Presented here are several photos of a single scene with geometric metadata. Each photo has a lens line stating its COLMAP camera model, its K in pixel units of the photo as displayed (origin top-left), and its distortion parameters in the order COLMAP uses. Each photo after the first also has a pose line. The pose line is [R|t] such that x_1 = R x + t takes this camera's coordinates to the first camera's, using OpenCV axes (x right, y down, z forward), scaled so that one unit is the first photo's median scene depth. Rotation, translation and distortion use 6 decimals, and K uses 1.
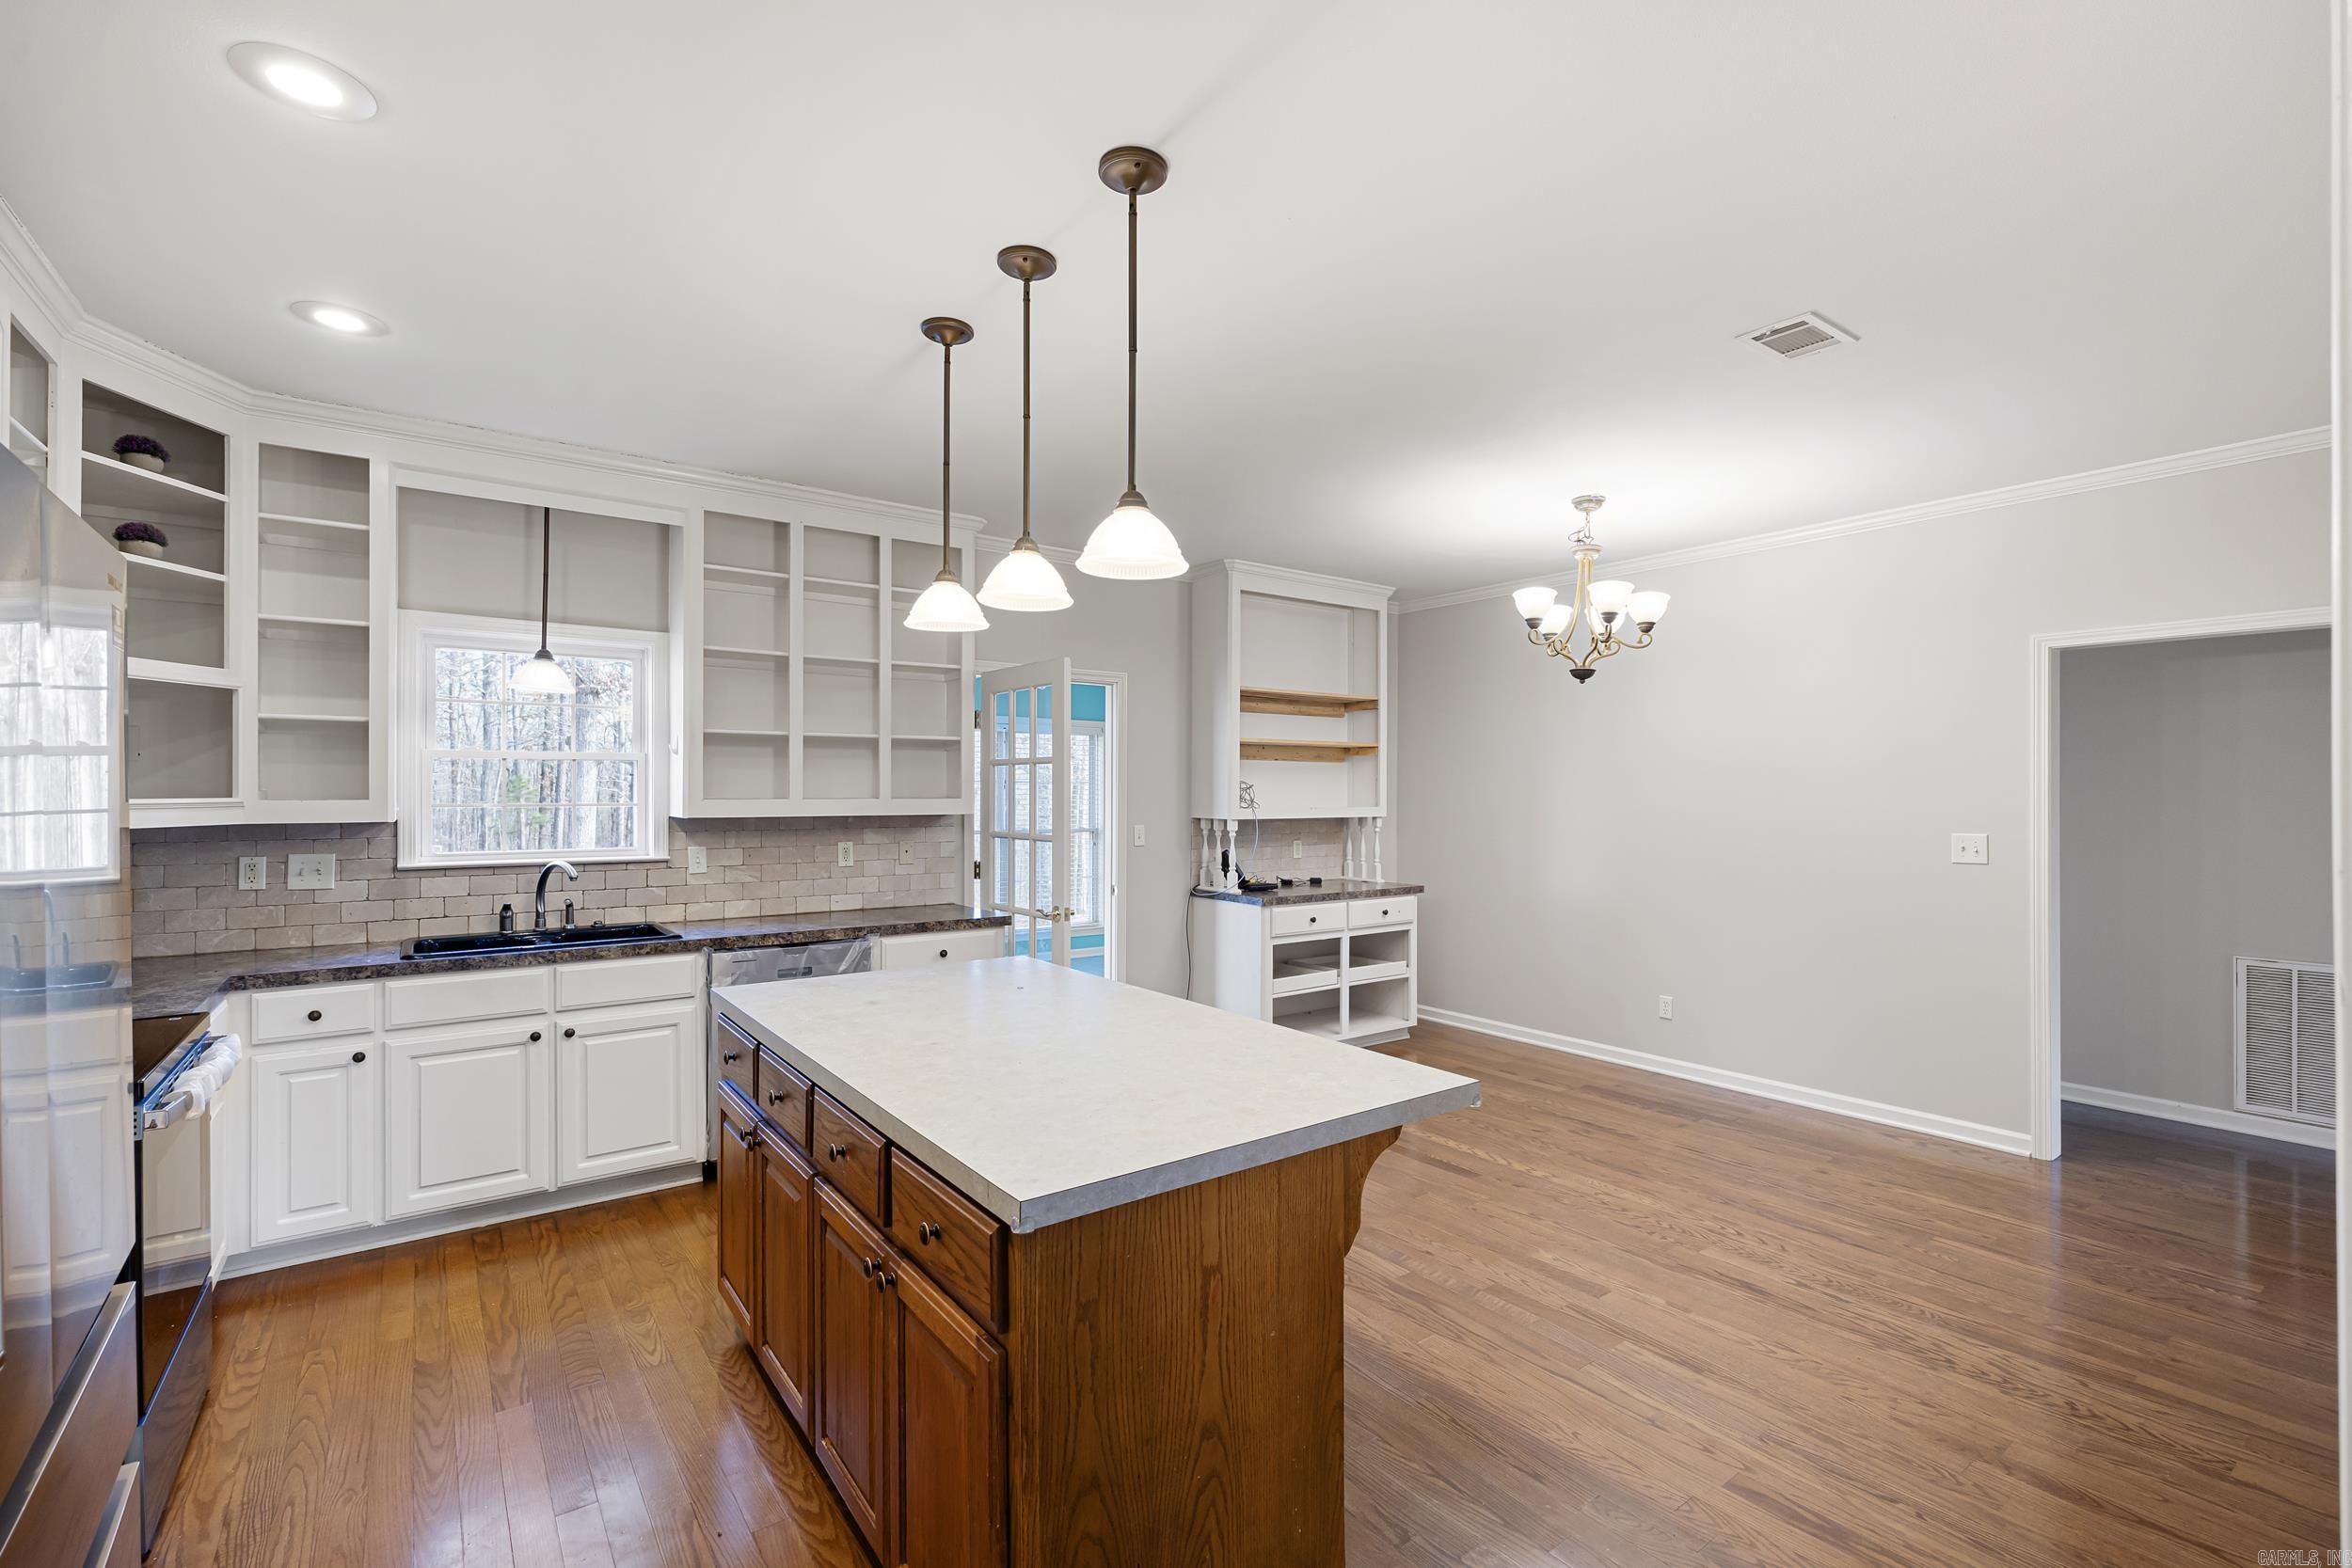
lens RADIAL K [[1002.7, 0, 1176.0], [0, 1002.7, 784.0], [0, 0, 1]] dist [0.001001, 0.000006]
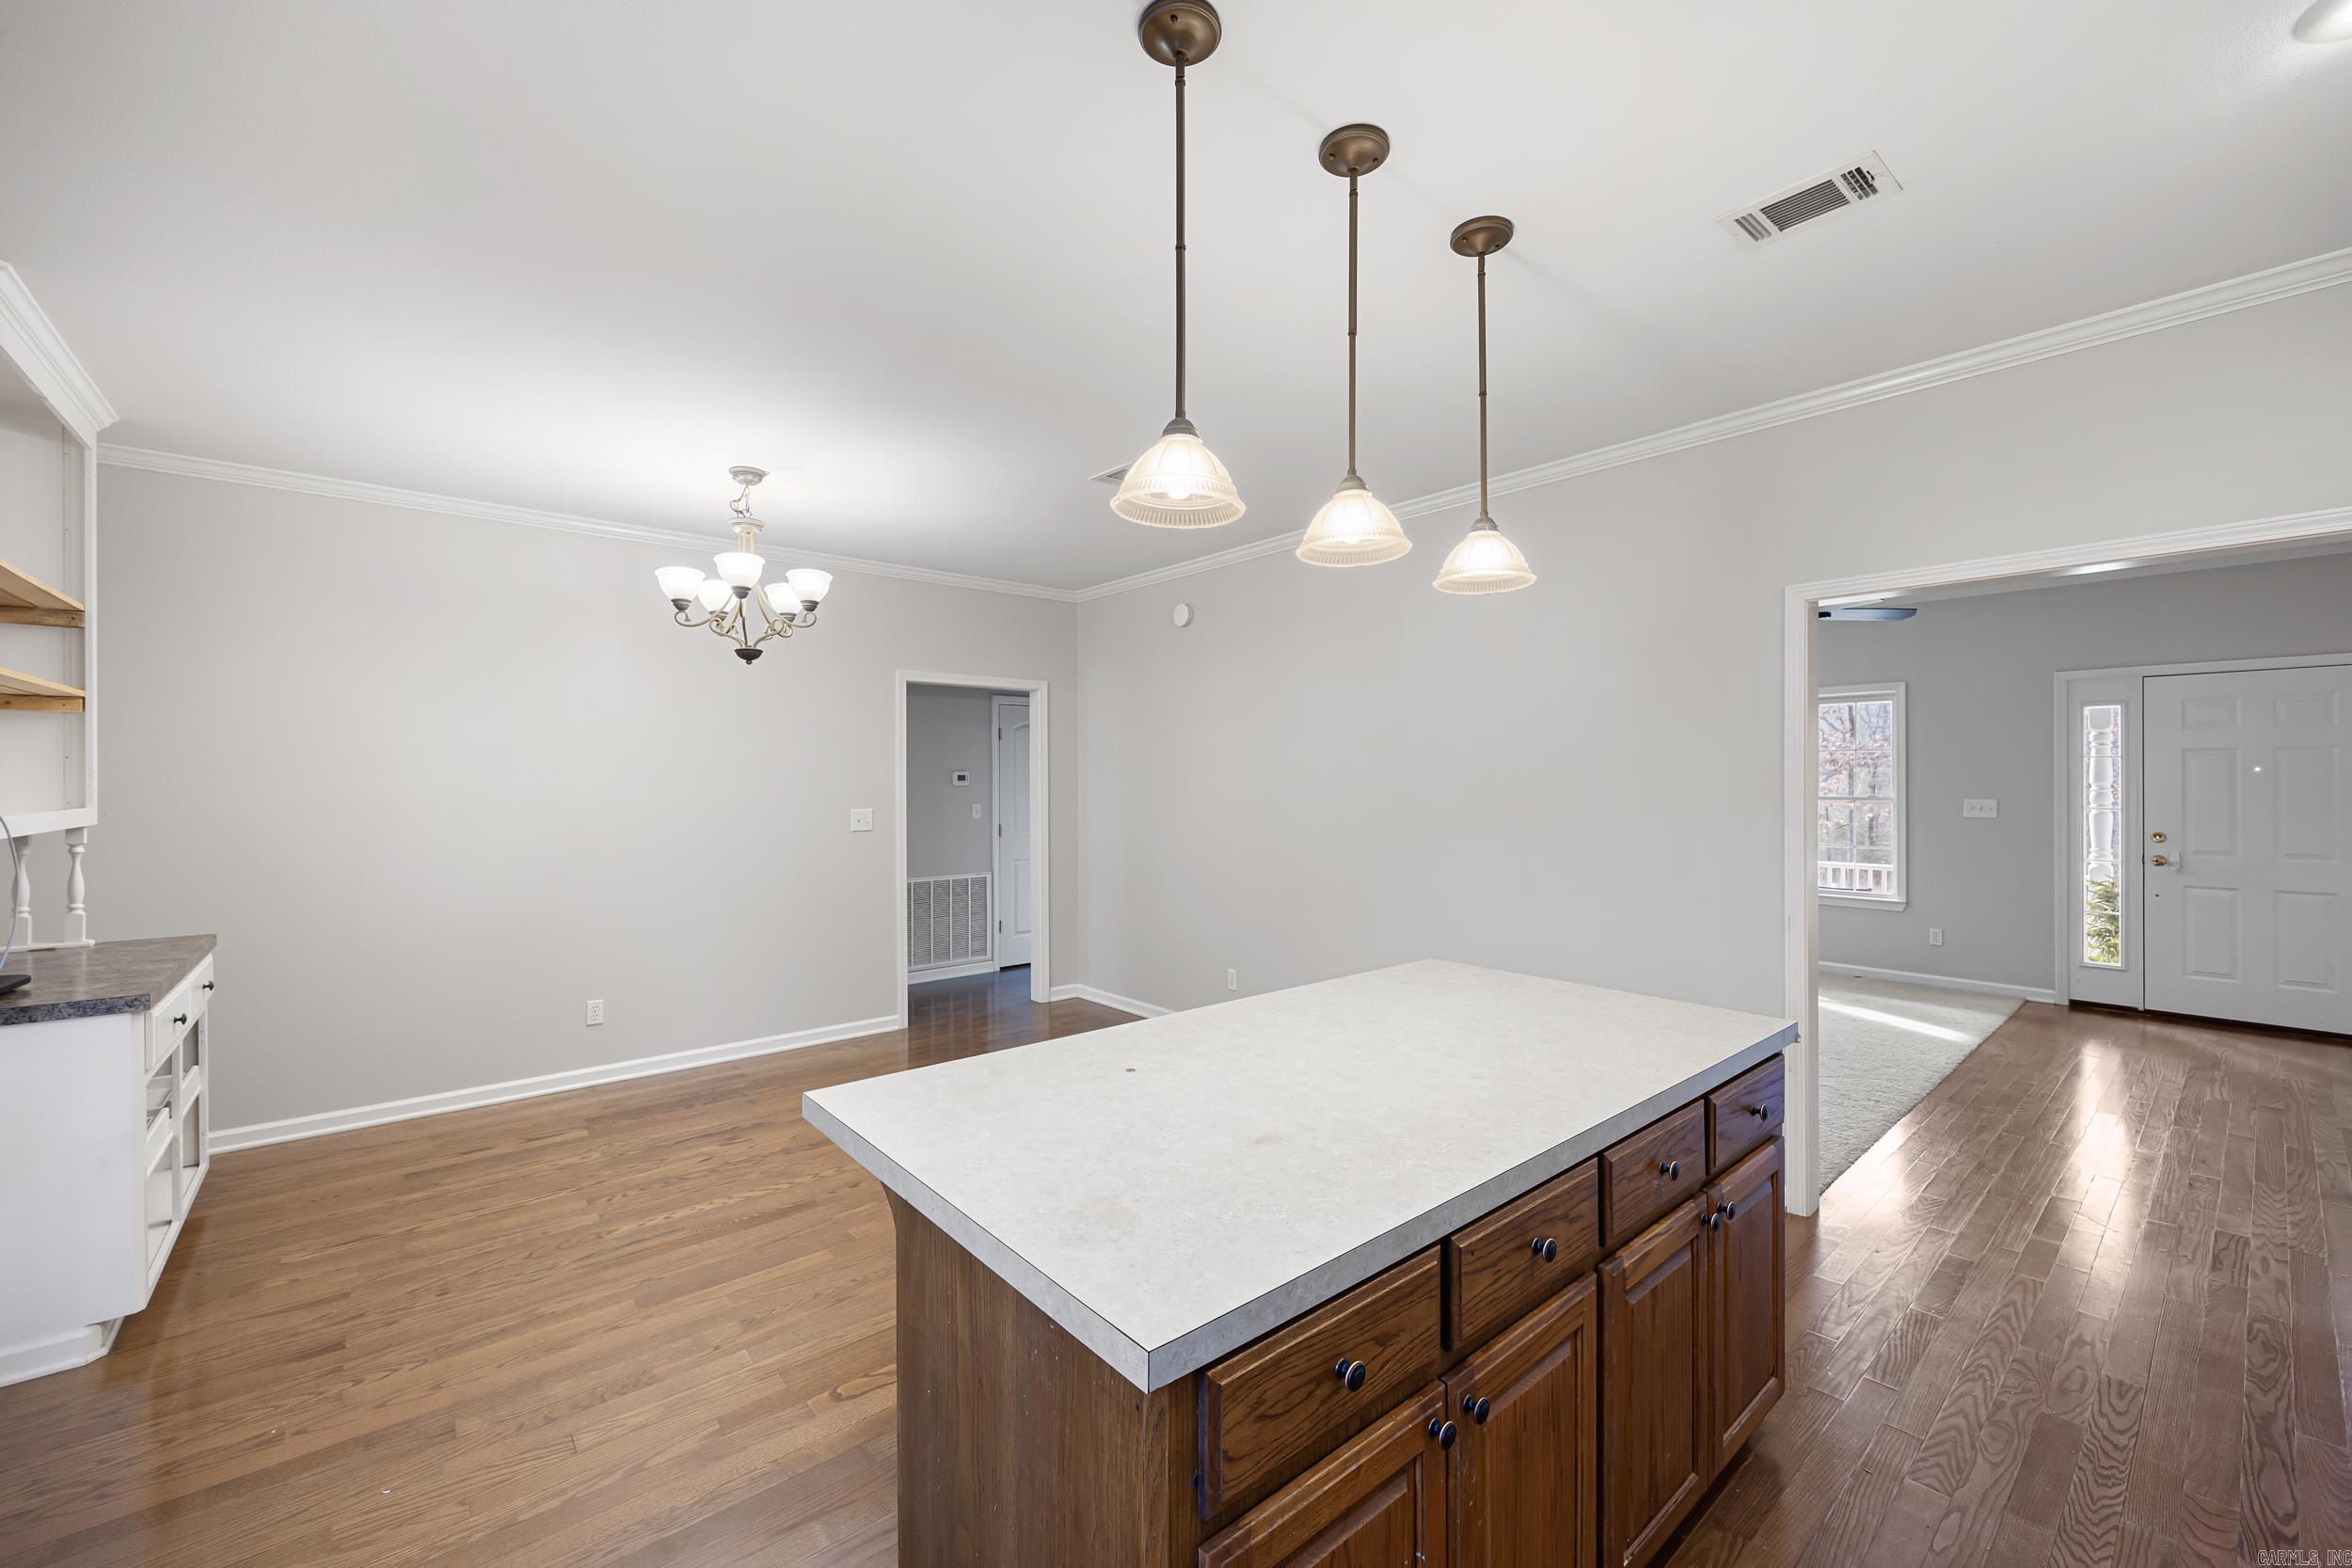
lens RADIAL K [[948.8, 0, 1176.0], [0, 948.8, 784.0], [0, 0, 1]] dist [-0.017764, 0.000091]
pose [[-0.072737, -0.006990, 0.997327, -0.477549], [-0.007480, 0.999951, 0.006463, 0.003437], [-0.997323, -0.006990, -0.072786, 0.616394]]
